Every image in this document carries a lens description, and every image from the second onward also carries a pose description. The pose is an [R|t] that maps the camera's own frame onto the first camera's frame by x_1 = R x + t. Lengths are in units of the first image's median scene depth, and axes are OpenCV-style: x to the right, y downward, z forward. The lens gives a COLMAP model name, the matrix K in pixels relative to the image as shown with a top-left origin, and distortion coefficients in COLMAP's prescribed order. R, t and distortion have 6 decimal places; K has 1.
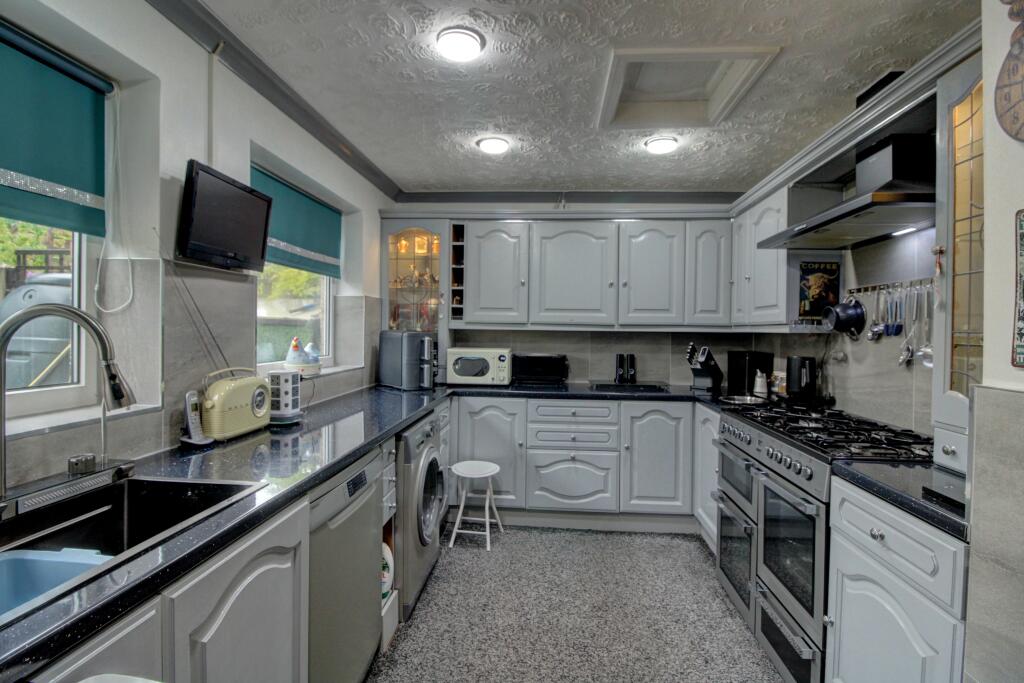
lens RADIAL K [[475.6, 0, 513.6], [0, 475.6, 337.8], [0, 0, 1]] dist [-0.009001, -0.002474]
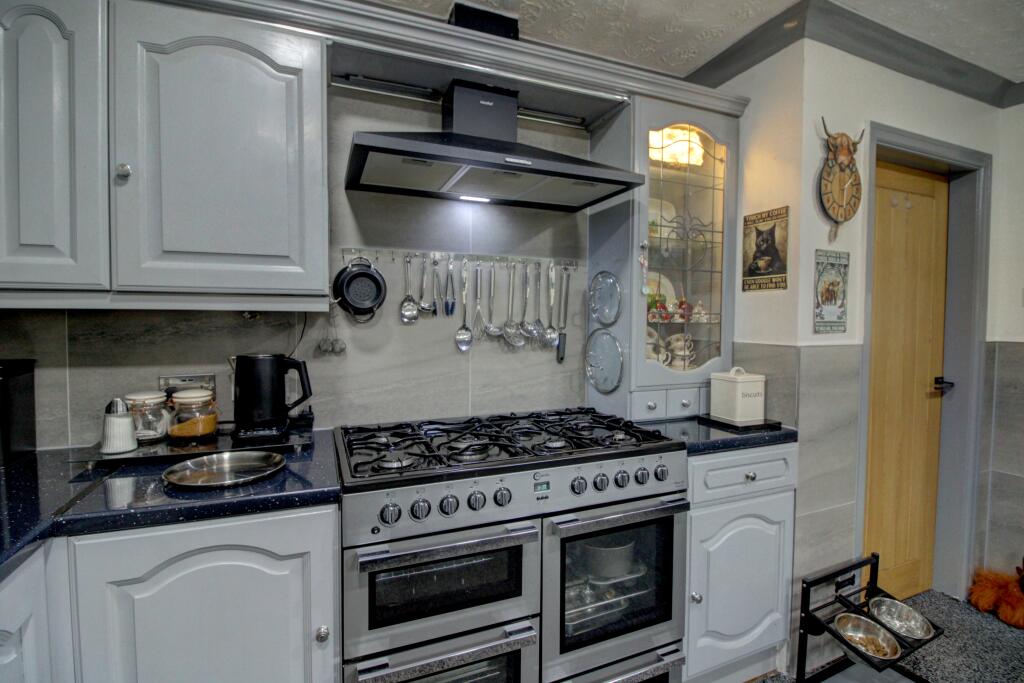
lens RADIAL K [[475.6, 0, 511.8], [0, 475.6, 338.1], [0, 0, 1]] dist [-0.009001, -0.002474]
pose [[-0.461210, -0.051632, 0.885787, -0.017345], [0.004020, 0.998174, 0.060276, -0.013882], [-0.887282, 0.031361, -0.460160, 1.253993]]
